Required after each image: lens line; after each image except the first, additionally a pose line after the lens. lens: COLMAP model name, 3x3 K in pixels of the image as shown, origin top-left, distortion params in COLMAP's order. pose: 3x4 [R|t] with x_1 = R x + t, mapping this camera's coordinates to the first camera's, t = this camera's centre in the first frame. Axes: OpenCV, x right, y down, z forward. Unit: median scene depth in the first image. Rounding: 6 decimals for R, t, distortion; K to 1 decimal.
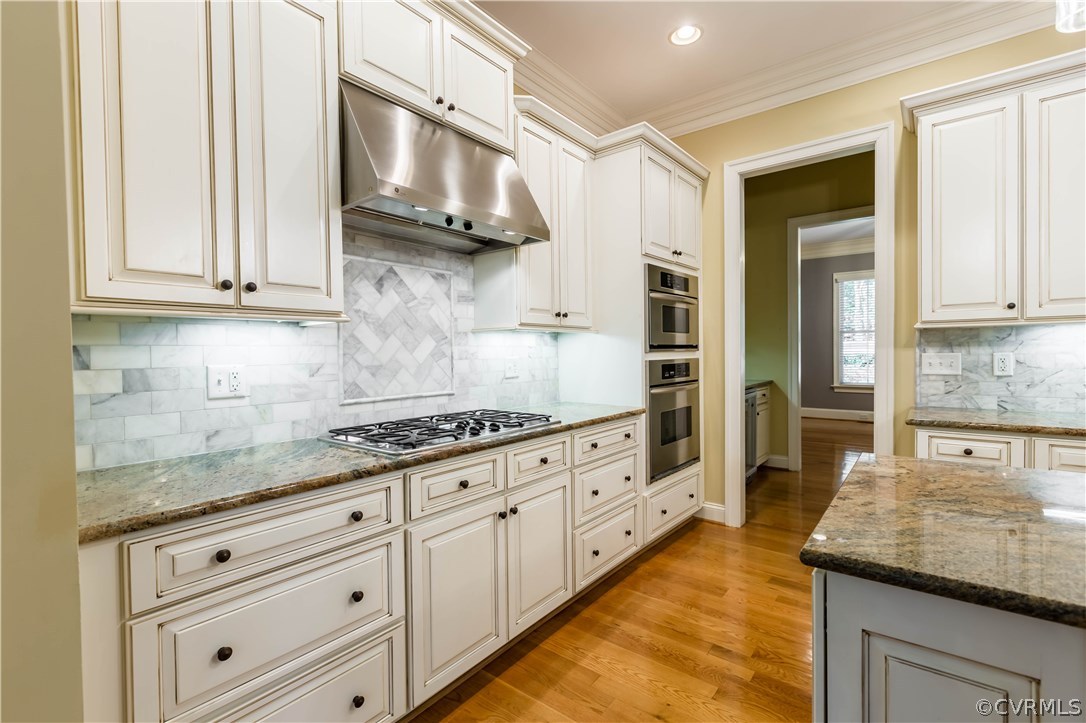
lens RADIAL K [[492.3, 0, 542.6], [0, 492.3, 359.7], [0, 0, 1]] dist [0.000284, -0.000524]
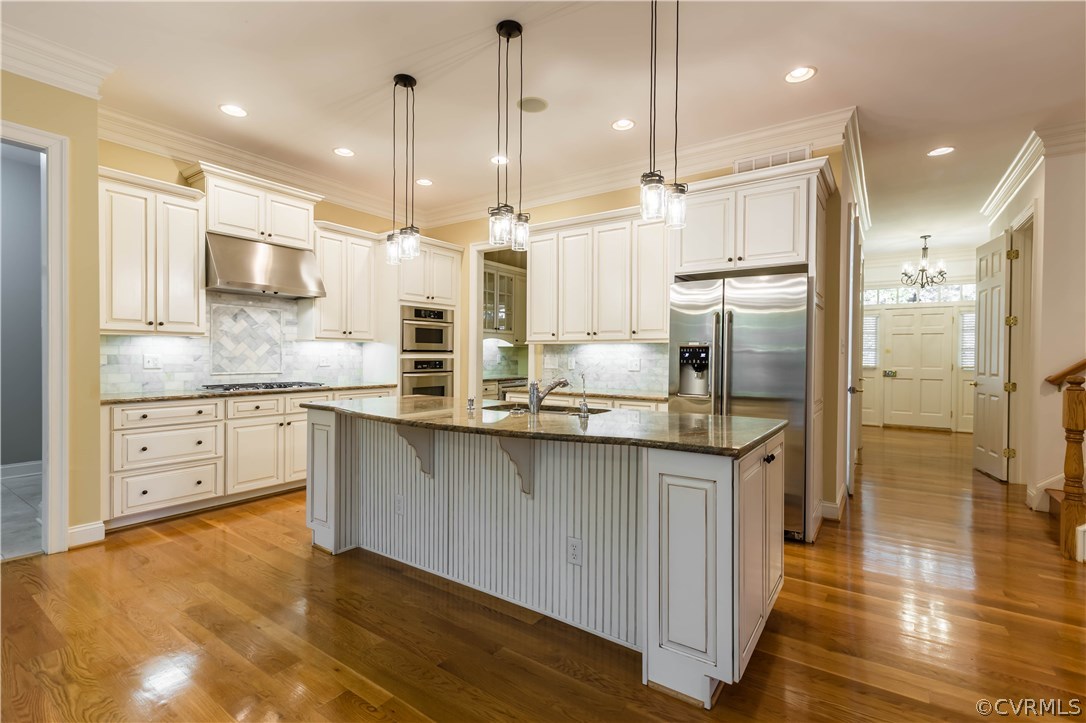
lens RADIAL K [[492.3, 0, 544.1], [0, 492.3, 359.9], [0, 0, 1]] dist [0.000284, -0.000524]
pose [[0.997880, 0.019771, 0.062001, 0.836163], [-0.019363, 0.999787, -0.007177, 0.013633], [-0.062130, 0.005962, 0.998050, -1.132199]]
